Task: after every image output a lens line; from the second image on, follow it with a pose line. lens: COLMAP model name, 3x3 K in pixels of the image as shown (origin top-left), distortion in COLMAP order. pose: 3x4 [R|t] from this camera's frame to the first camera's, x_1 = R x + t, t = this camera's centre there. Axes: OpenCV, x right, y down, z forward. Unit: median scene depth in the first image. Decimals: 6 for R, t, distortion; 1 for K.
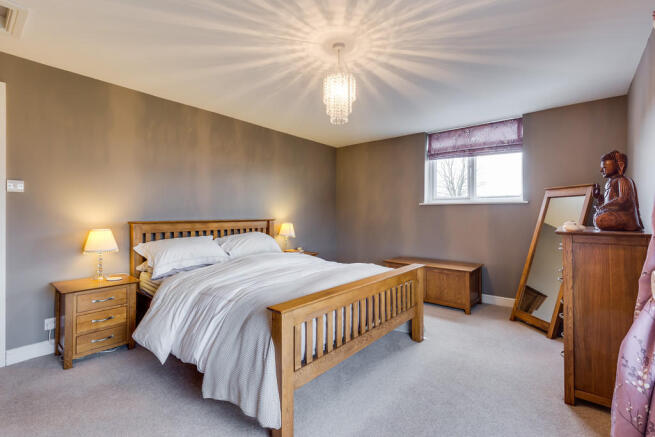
lens RADIAL K [[297.2, 0, 326.7], [0, 297.2, 215.0], [0, 0, 1]] dist [0.011609, 0.000090]
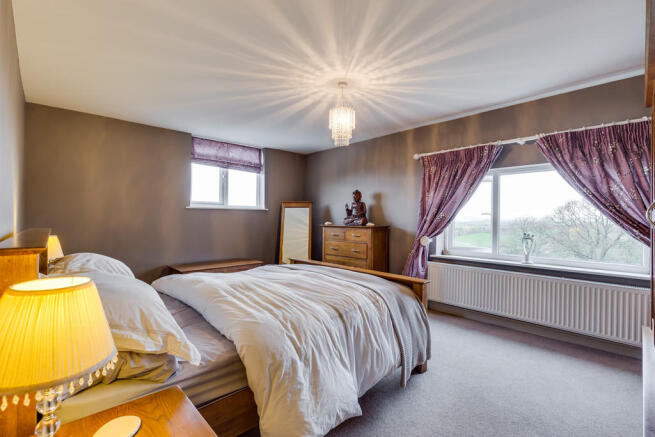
lens RADIAL K [[297.2, 0, 327.4], [0, 297.2, 220.8], [0, 0, 1]] dist [0.011609, 0.000090]
pose [[0.122420, -0.010390, 0.992424, -1.075477], [-0.001569, 0.999942, 0.010663, -0.008580], [-0.992477, -0.002863, 0.122396, 0.813336]]
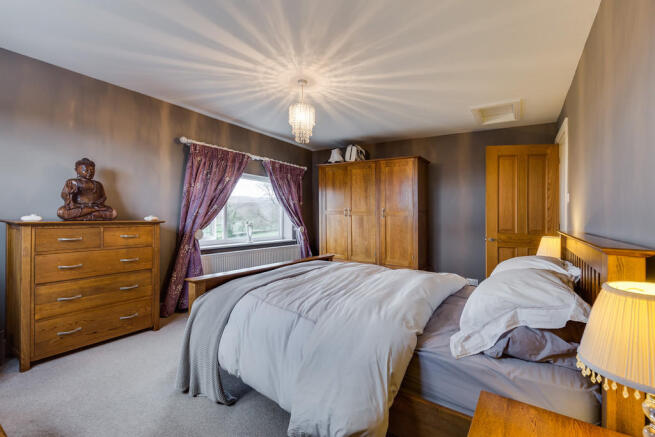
lens RADIAL K [[297.2, 0, 329.0], [0, 297.2, 214.1], [0, 0, 1]] dist [0.011609, 0.000090]
pose [[-0.992830, -0.022618, -0.117374, 0.057472], [-0.023596, 0.999697, 0.006952, -0.013023], [0.117182, 0.009671, -0.993063, 2.038064]]
